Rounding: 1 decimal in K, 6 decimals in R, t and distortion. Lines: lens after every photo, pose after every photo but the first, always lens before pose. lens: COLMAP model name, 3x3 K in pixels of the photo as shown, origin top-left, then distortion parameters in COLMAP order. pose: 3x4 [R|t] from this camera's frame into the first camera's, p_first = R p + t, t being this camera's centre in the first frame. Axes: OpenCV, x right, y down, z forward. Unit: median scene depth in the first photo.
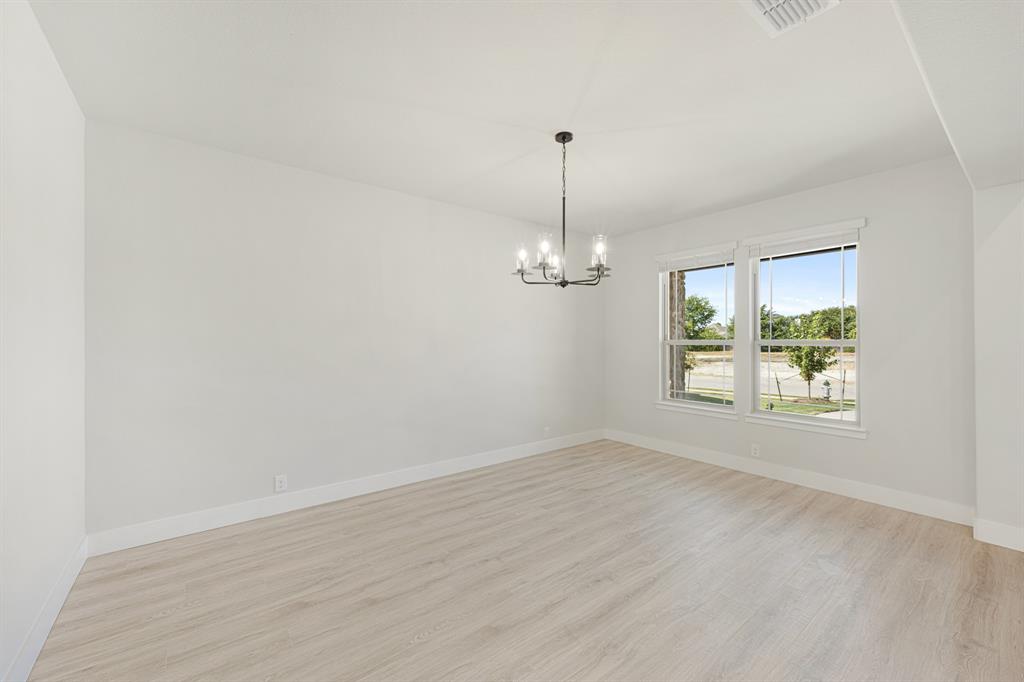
lens RADIAL K [[414.2, 0, 511.2], [0, 414.2, 340.7], [0, 0, 1]] dist [-0.000389, -0.000062]
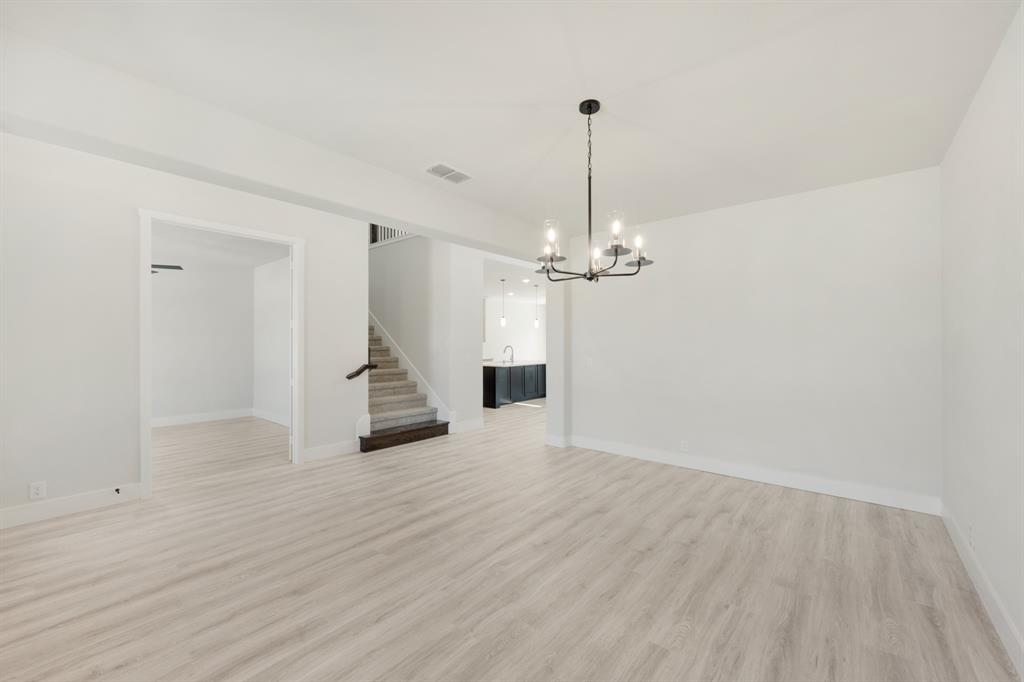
lens RADIAL K [[414.2, 0, 512.9], [0, 414.2, 340.5], [0, 0, 1]] dist [-0.000389, -0.000062]
pose [[-0.978104, 0.000454, -0.208114, 0.461085], [0.000081, 0.999998, 0.001800, -0.008344], [0.208114, 0.001744, -0.978103, 1.798807]]
